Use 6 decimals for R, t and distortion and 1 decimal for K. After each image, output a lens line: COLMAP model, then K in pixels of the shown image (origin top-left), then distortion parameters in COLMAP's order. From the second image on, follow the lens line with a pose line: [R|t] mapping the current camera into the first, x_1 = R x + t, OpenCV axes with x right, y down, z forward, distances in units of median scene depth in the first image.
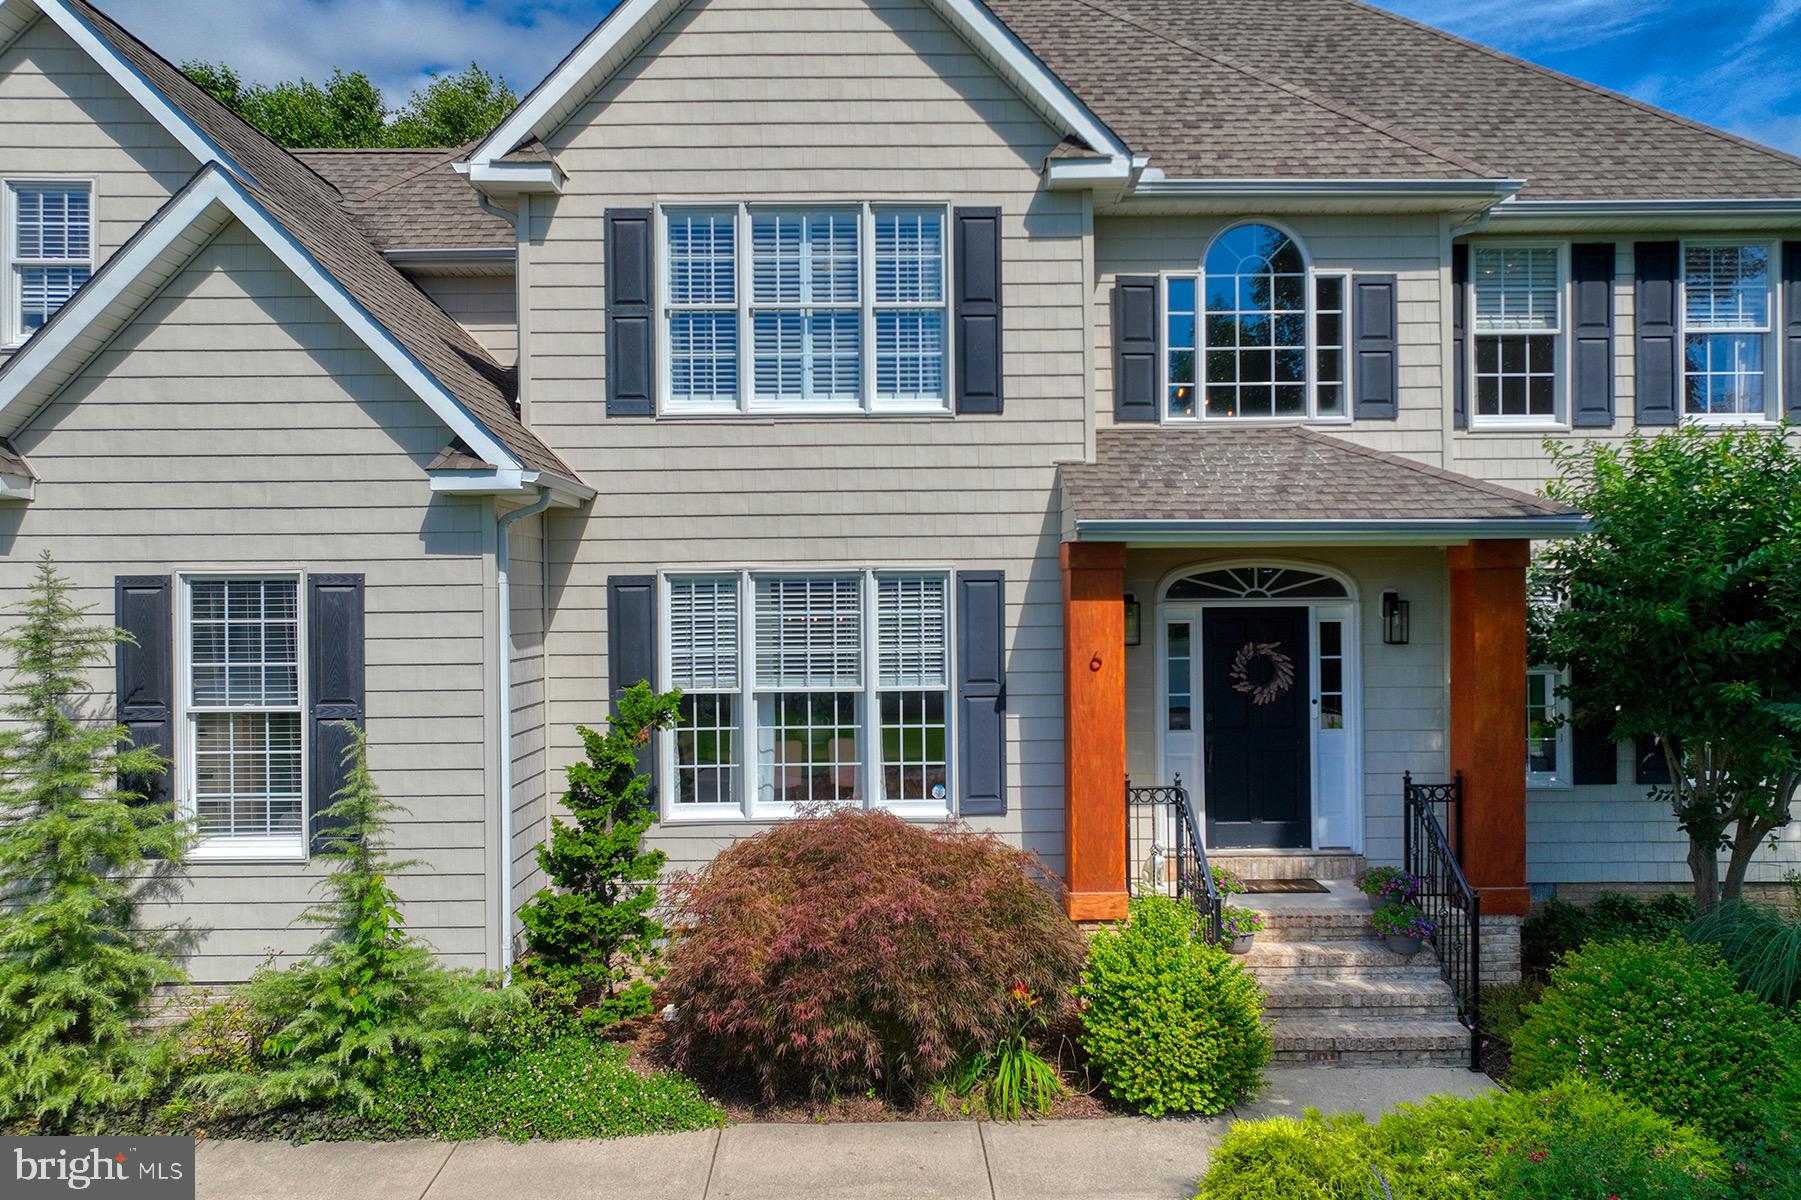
lens RADIAL K [[1267.0, 0, 902.1], [0, 1267.0, 596.8], [0, 0, 1]] dist [-0.001073, 0.015981]
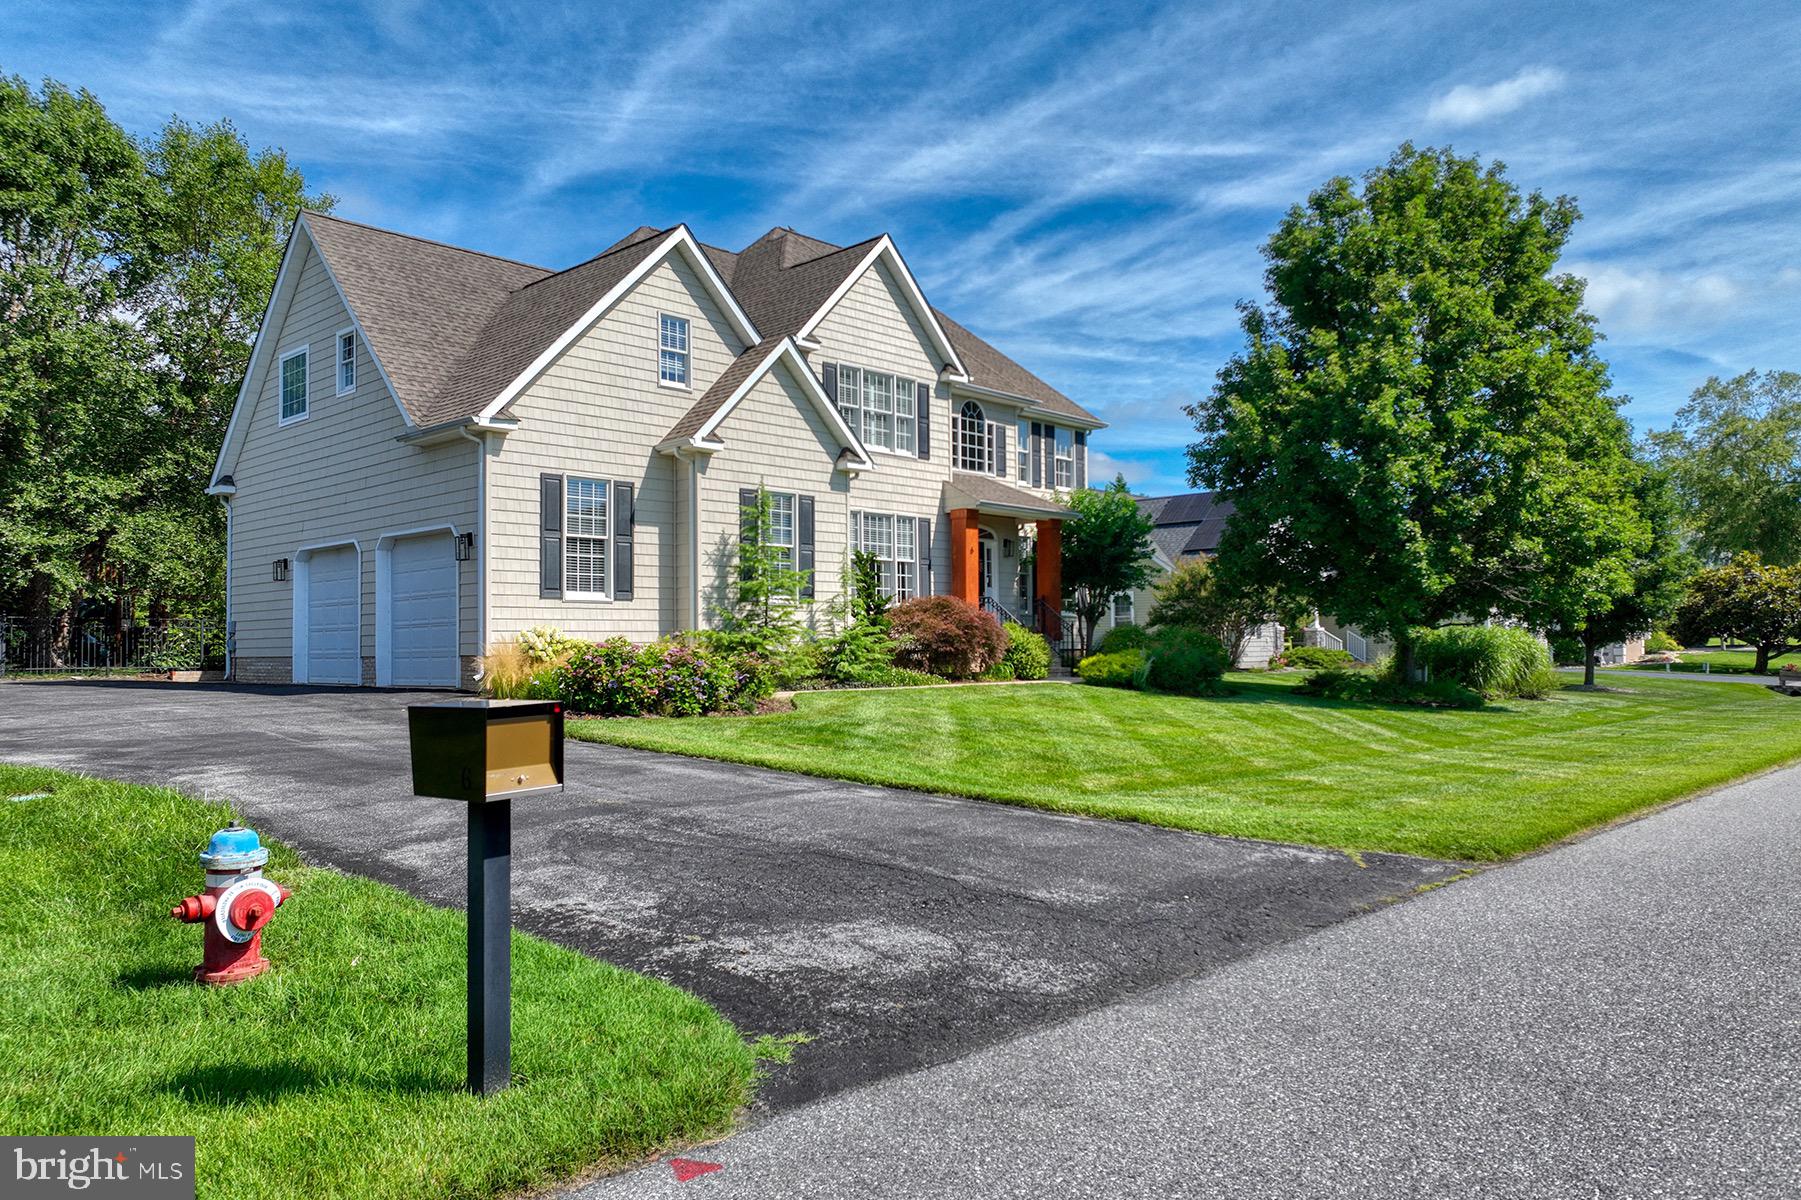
lens RADIAL K [[1267.0, 0, 901.2], [0, 1267.0, 604.4], [0, 0, 1]] dist [-0.001073, 0.015981]
pose [[0.693358, 0.028781, 0.720018, -1.898217], [0.002103, 0.999117, -0.041963, 0.275070], [-0.720590, 0.030610, 0.692686, -0.818444]]
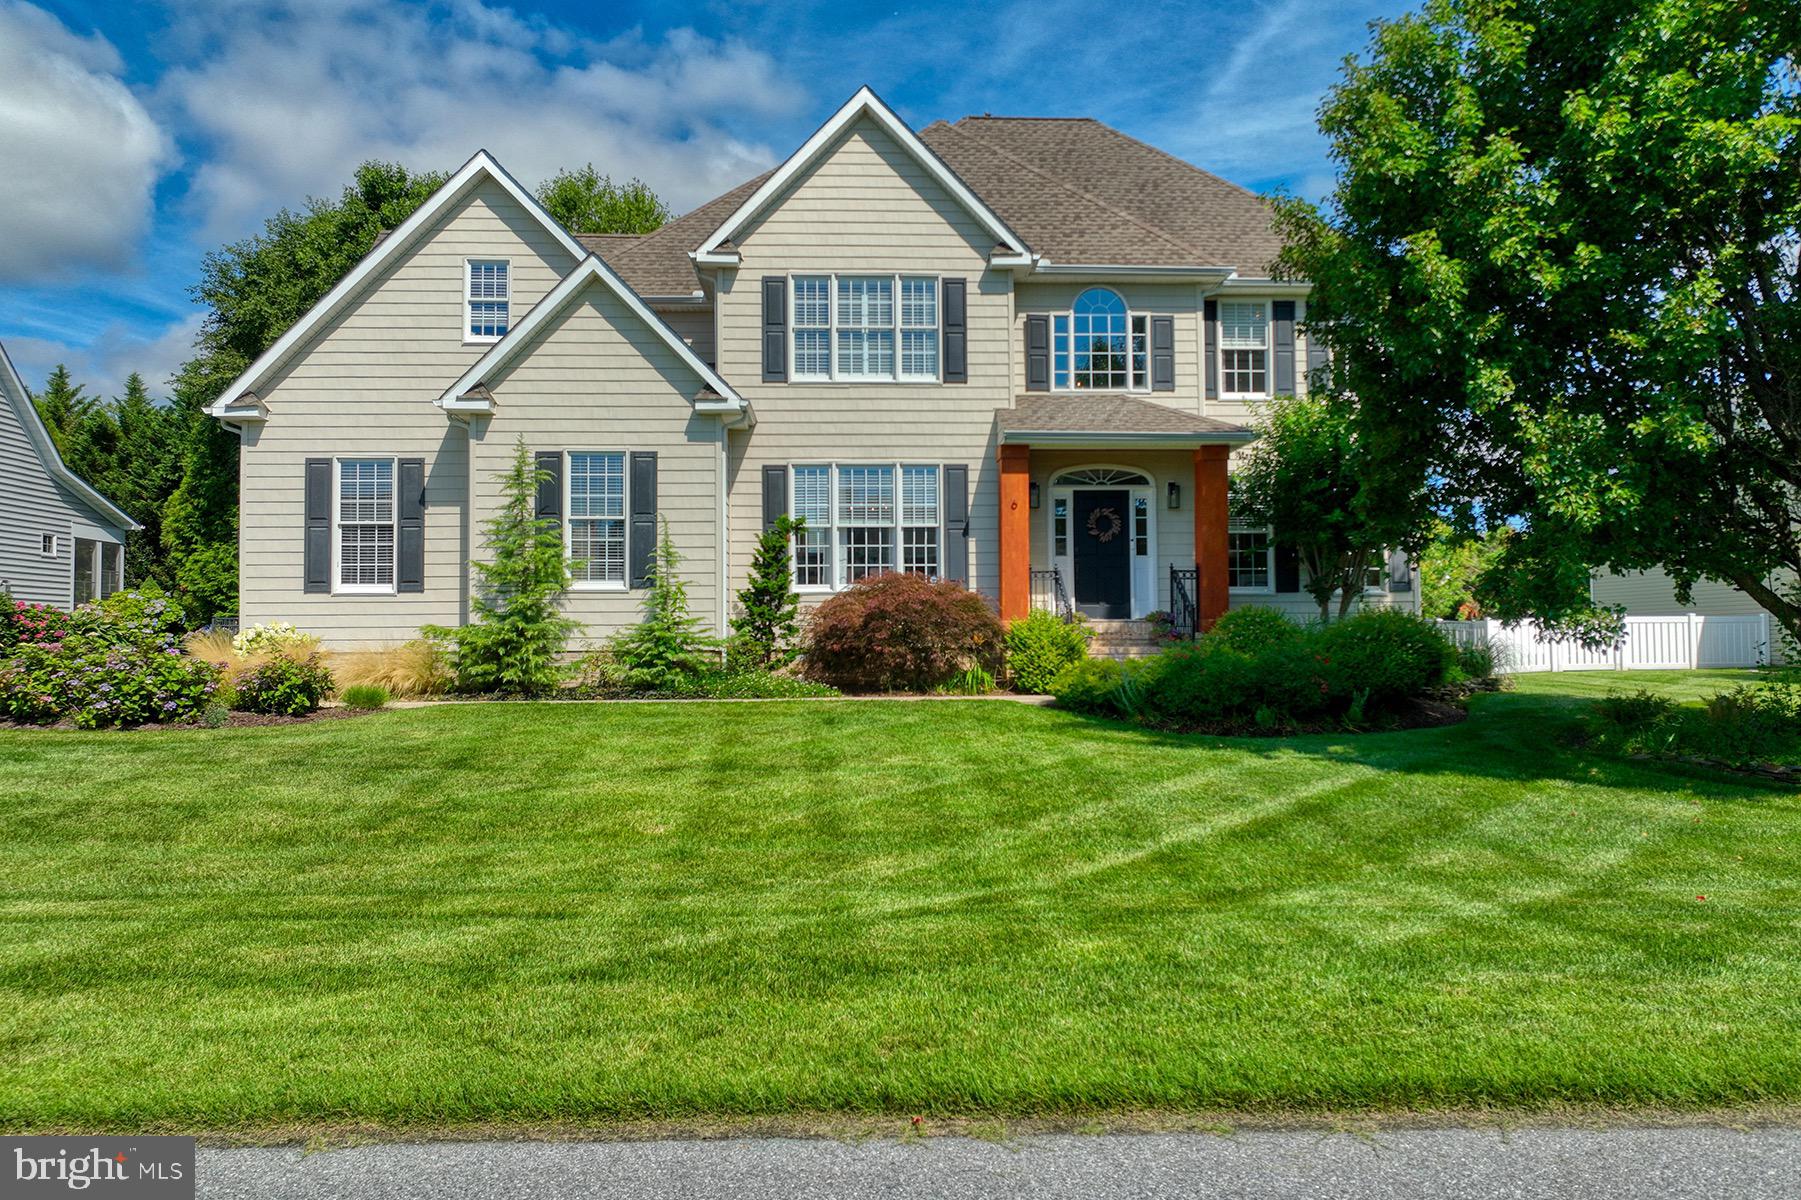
lens RADIAL K [[1267.0, 0, 897.9], [0, 1267.0, 598.6], [0, 0, 1]] dist [-0.001073, 0.015981]
pose [[0.999332, 0.004356, 0.036271, -0.094930], [-0.002878, 0.999167, -0.040695, 0.262731], [-0.036418, 0.040564, 0.998513, -0.914279]]
